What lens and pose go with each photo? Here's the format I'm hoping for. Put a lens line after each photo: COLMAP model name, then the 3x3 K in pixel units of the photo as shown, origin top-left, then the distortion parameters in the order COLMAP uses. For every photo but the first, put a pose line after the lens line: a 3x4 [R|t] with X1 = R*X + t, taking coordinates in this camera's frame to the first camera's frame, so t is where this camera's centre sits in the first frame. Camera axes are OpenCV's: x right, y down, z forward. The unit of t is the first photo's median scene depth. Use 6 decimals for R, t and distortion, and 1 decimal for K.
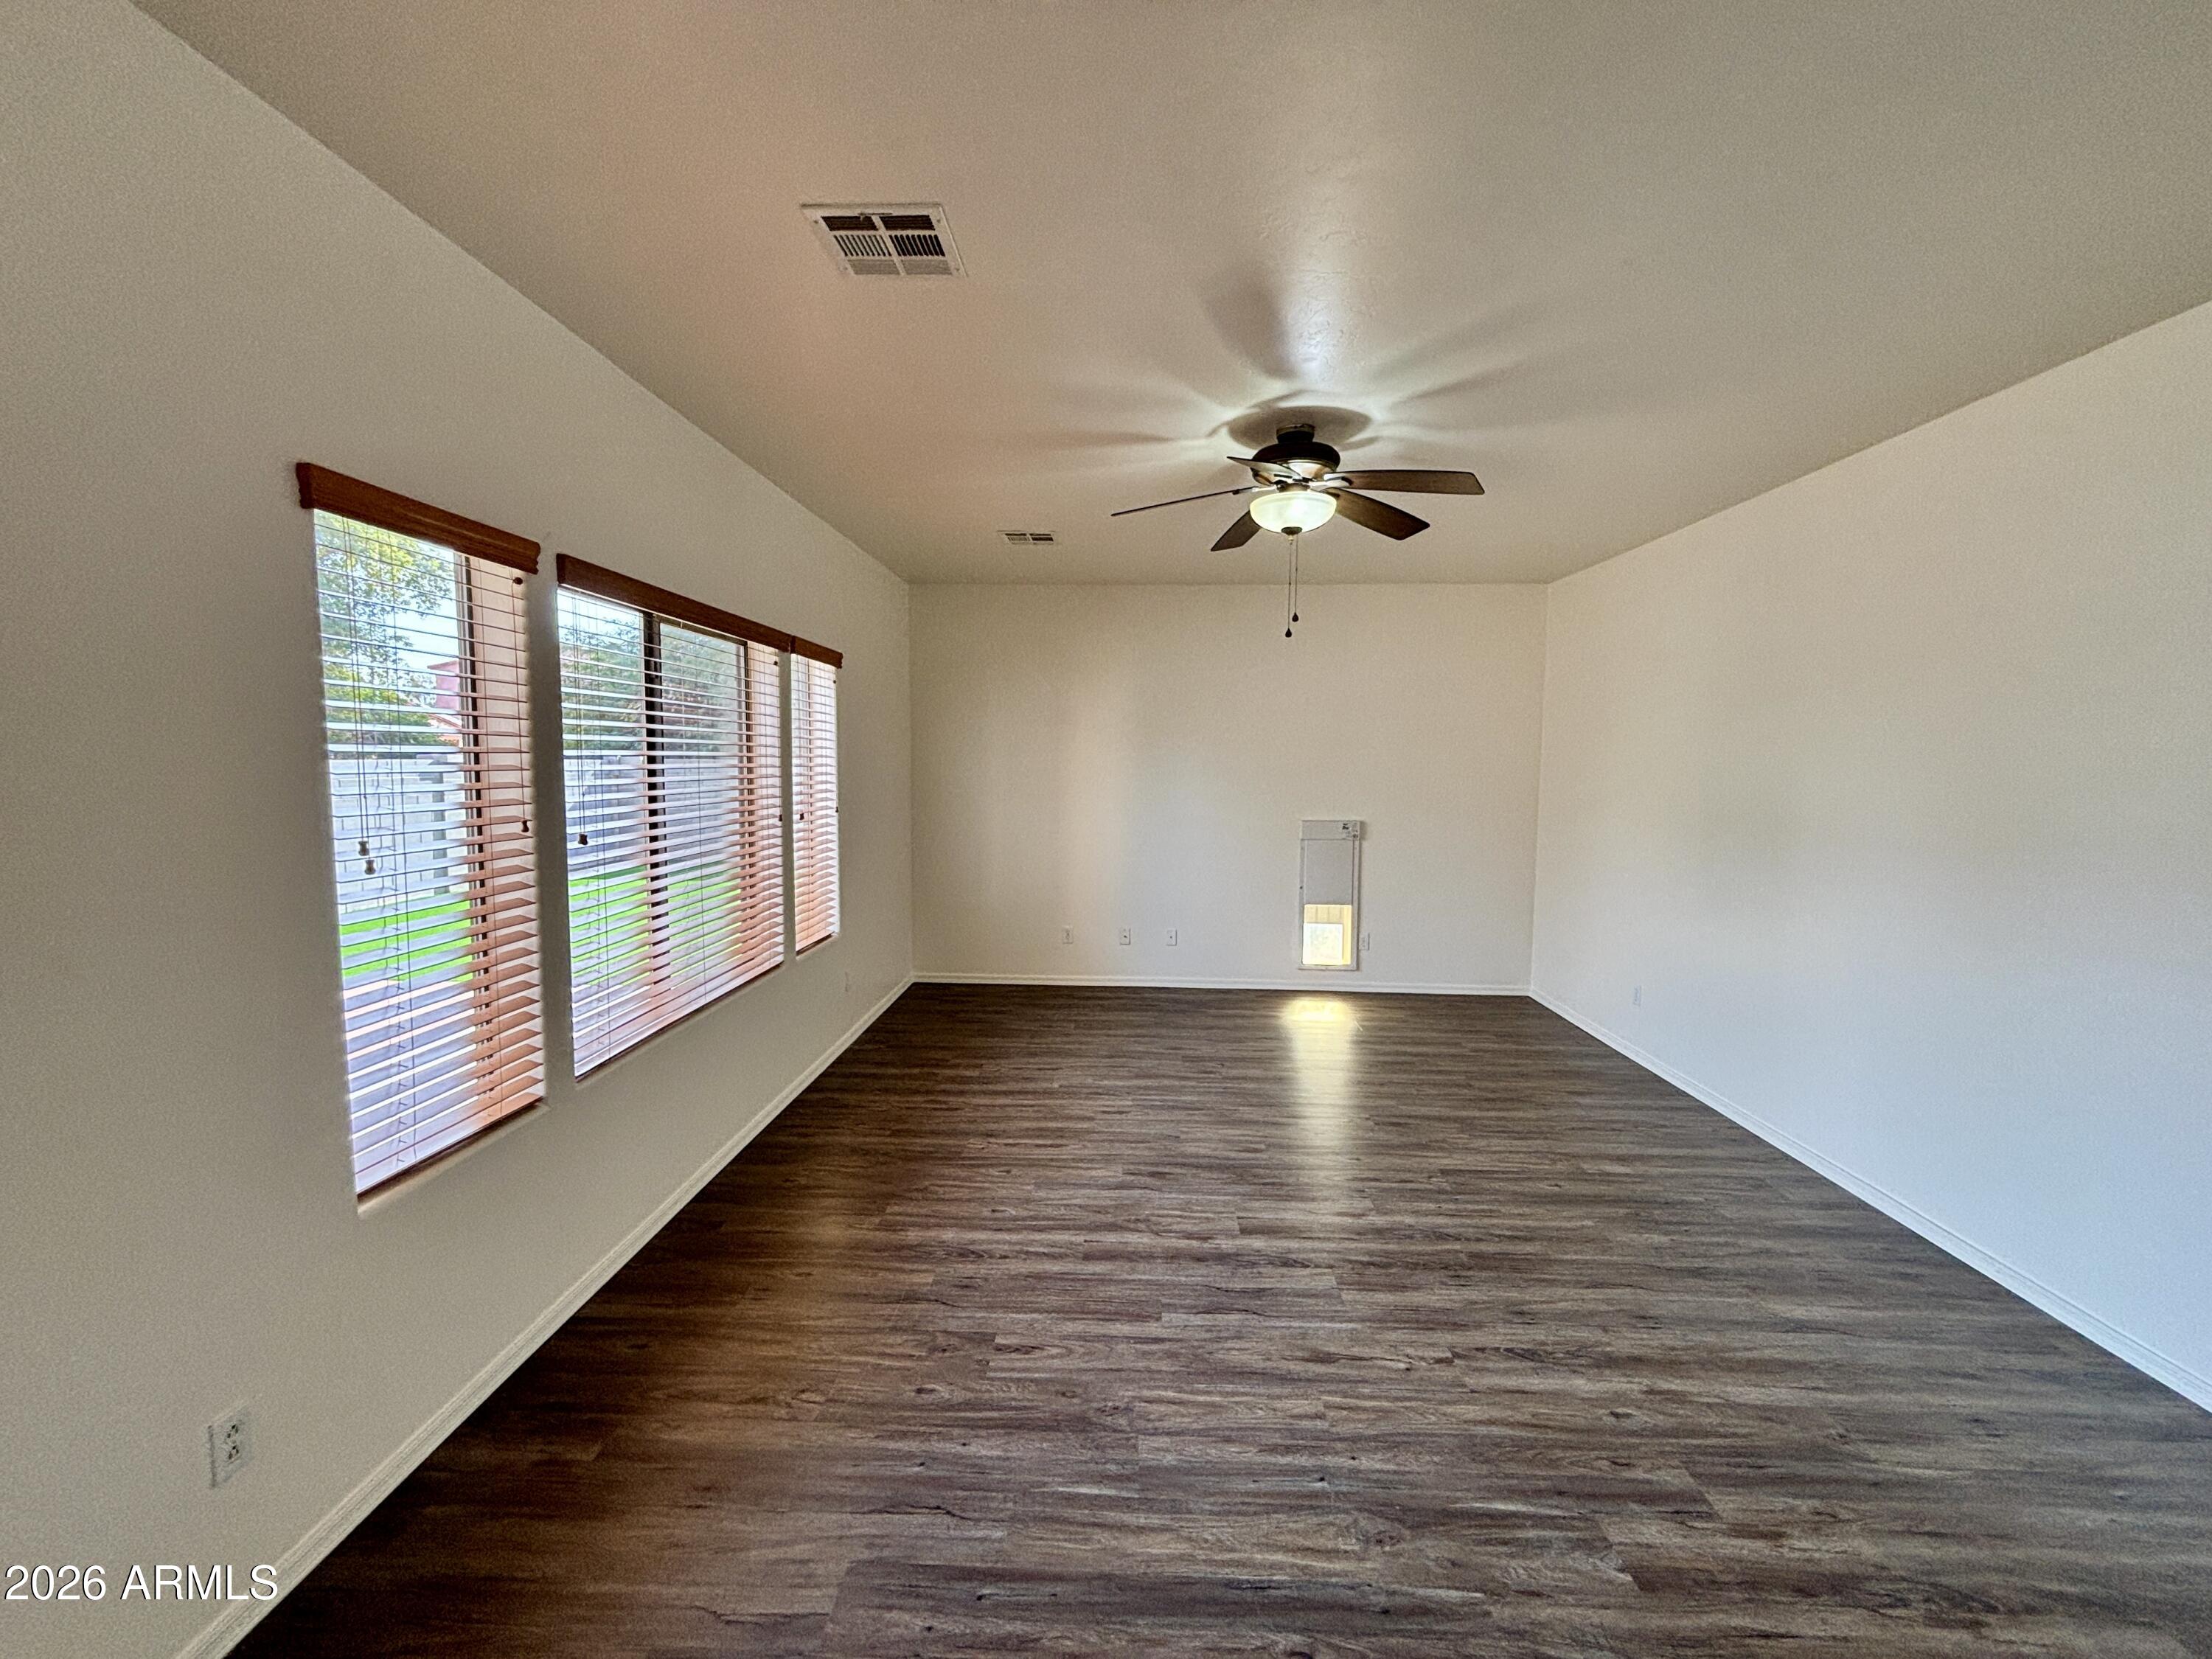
lens RADIAL K [[889.7, 0, 1106.0], [0, 889.7, 829.5], [0, 0, 1]] dist [0.000934, -0.002899]
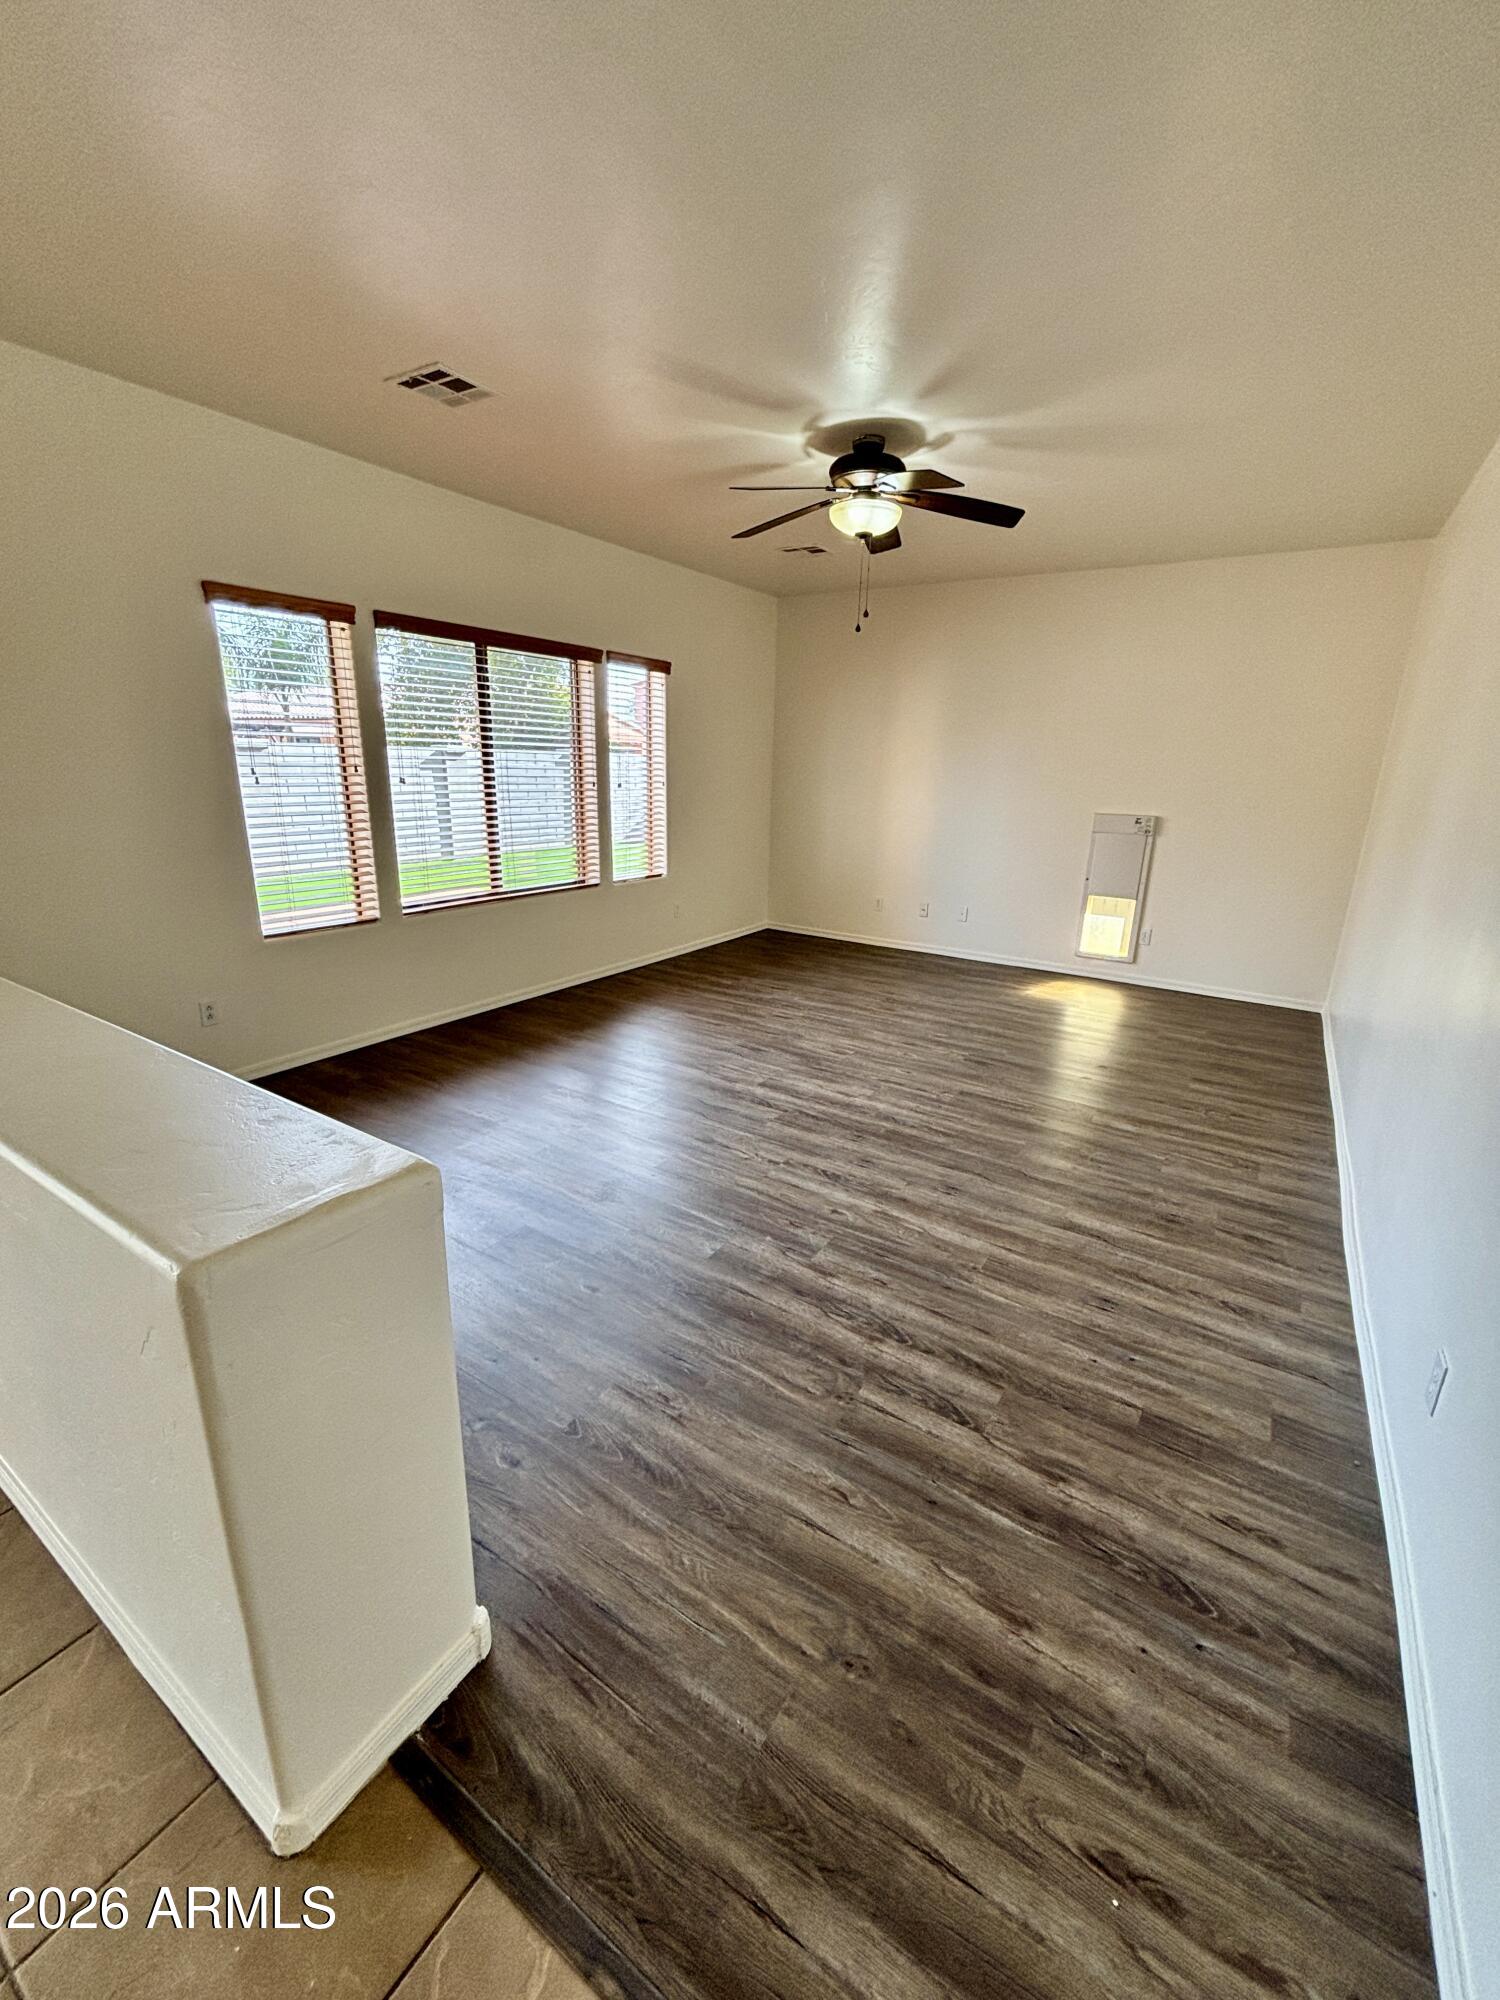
lens RADIAL K [[804.4, 0, 753.2], [0, 804.4, 995.5], [0, 0, 1]] dist [0.000592, -0.003567]
pose [[0.862532, 0.154807, -0.481741, 0.703679], [-0.058691, 0.976232, 0.208628, 0.044579], [0.502588, -0.151675, 0.851117, -0.069596]]
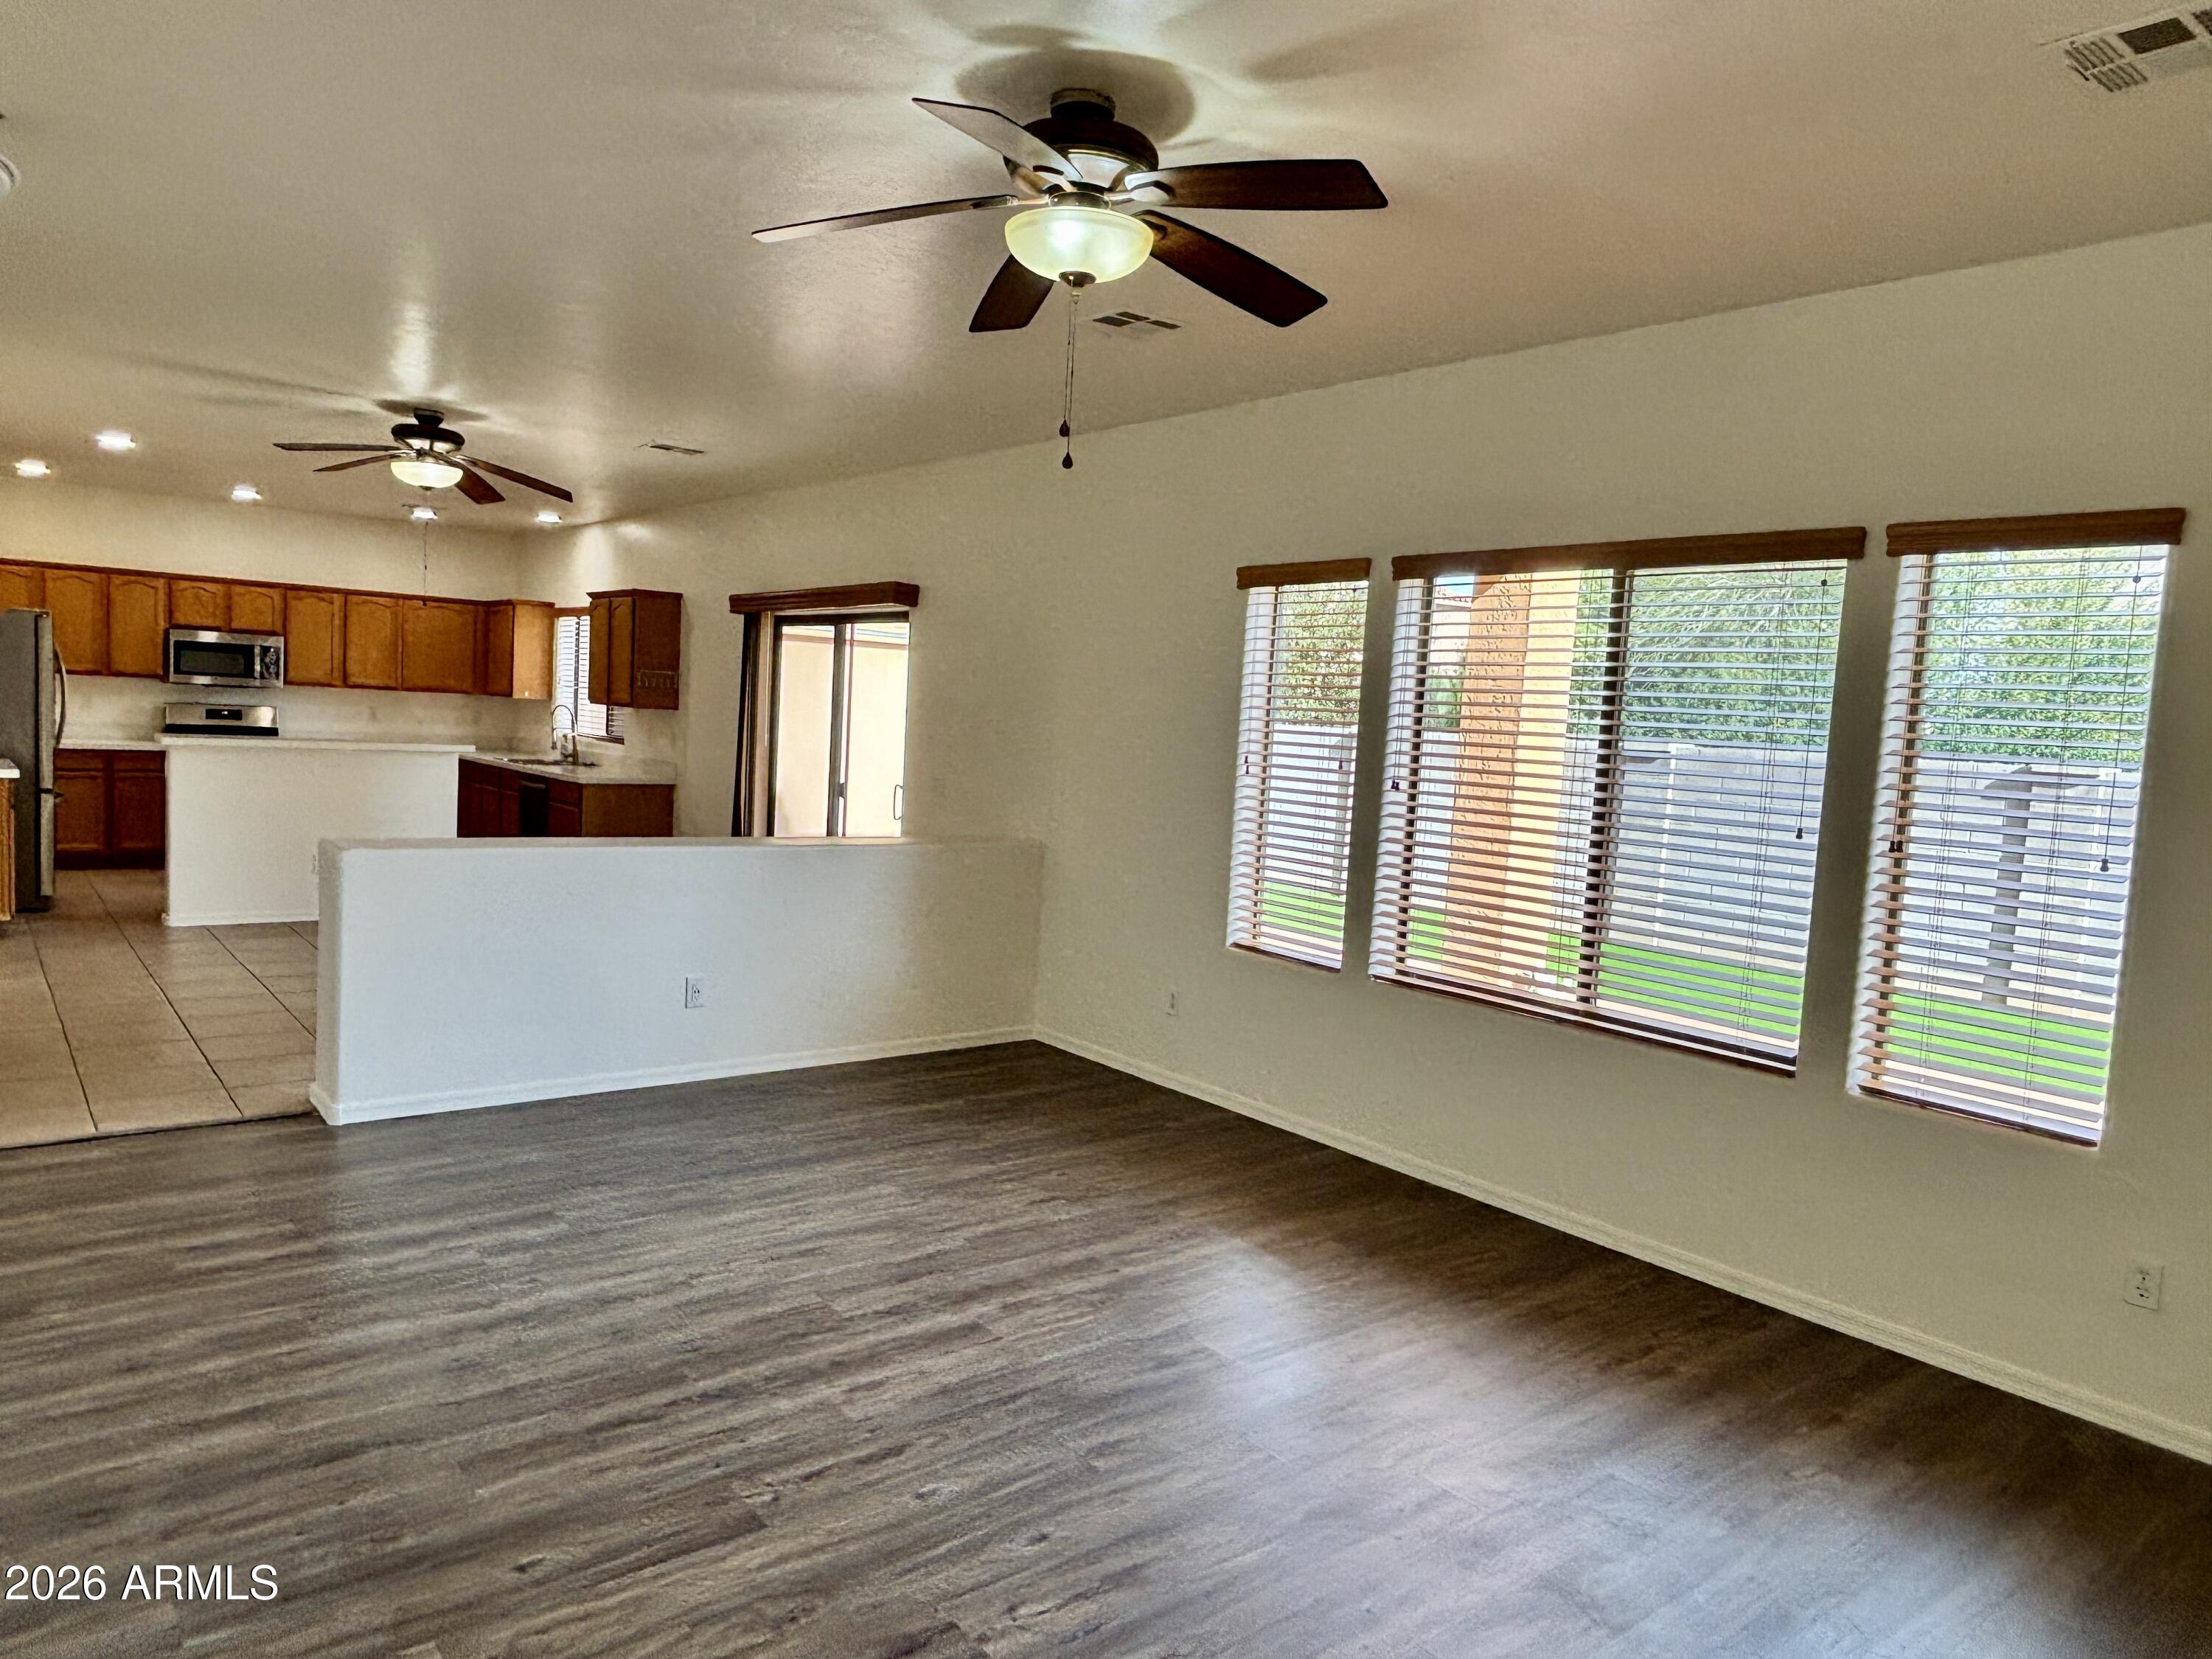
lens RADIAL K [[1432.6, 0, 1099.4], [0, 1432.6, 832.2], [0, 0, 1]] dist [0.066108, -0.098459]
pose [[-0.748271, 0.004499, -0.663378, 0.827506], [-0.117194, 0.983353, 0.138860, -0.121570], [0.652959, 0.181648, -0.735288, 1.780727]]
